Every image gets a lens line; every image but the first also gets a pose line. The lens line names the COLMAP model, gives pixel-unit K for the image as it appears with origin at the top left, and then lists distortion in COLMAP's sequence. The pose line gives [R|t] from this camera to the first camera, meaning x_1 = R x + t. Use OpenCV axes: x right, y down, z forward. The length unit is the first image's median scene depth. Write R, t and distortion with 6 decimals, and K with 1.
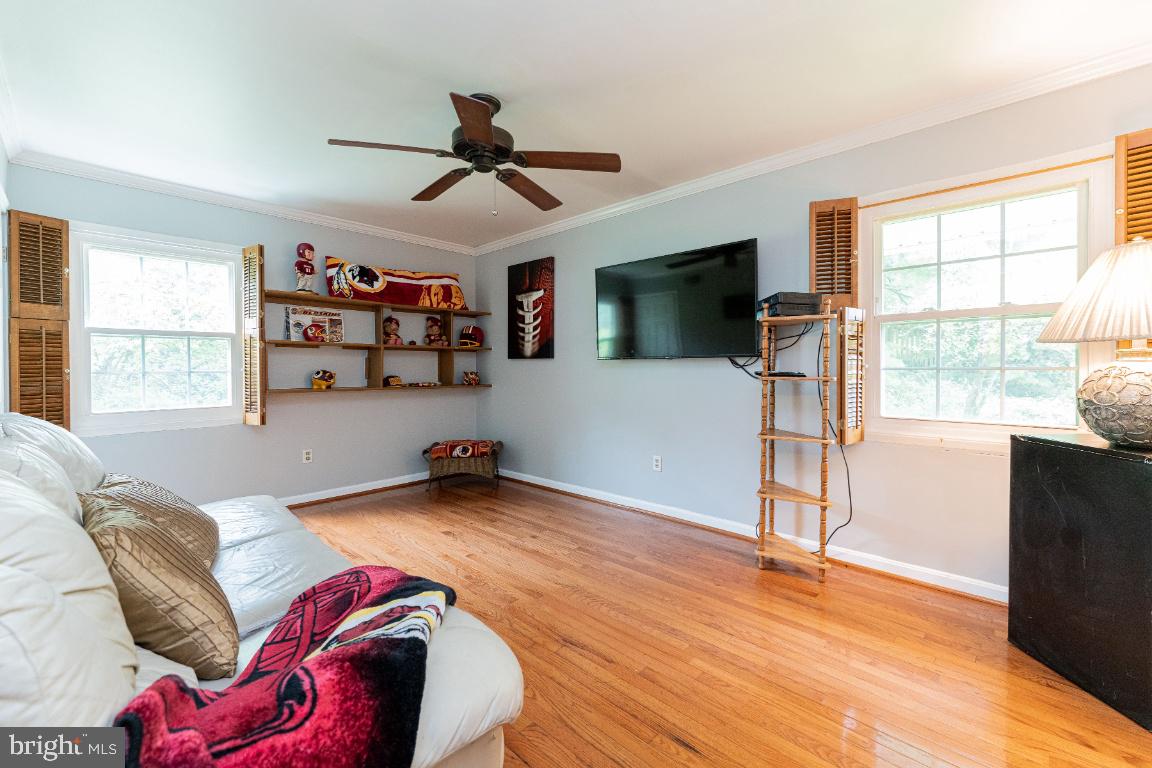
lens RADIAL K [[462.1, 0, 578.3], [0, 462.1, 364.1], [0, 0, 1]] dist [0.000653, 0.000041]
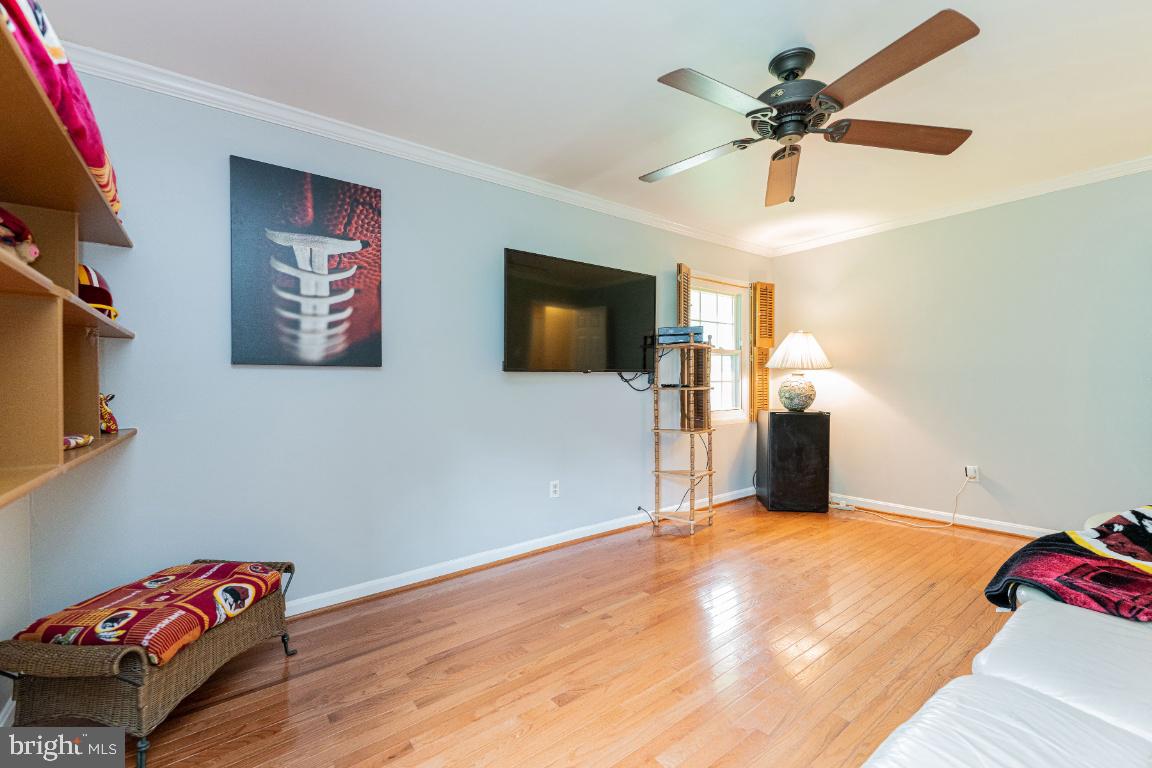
lens RADIAL K [[466.9, 0, 571.6], [0, 466.9, 385.9], [0, 0, 1]] dist [-0.000640, -0.000034]
pose [[0.181067, -0.005699, 0.983454, -0.583971], [0.001471, 0.999984, 0.005524, 0.008032], [-0.983470, 0.000447, 0.181072, 0.659185]]
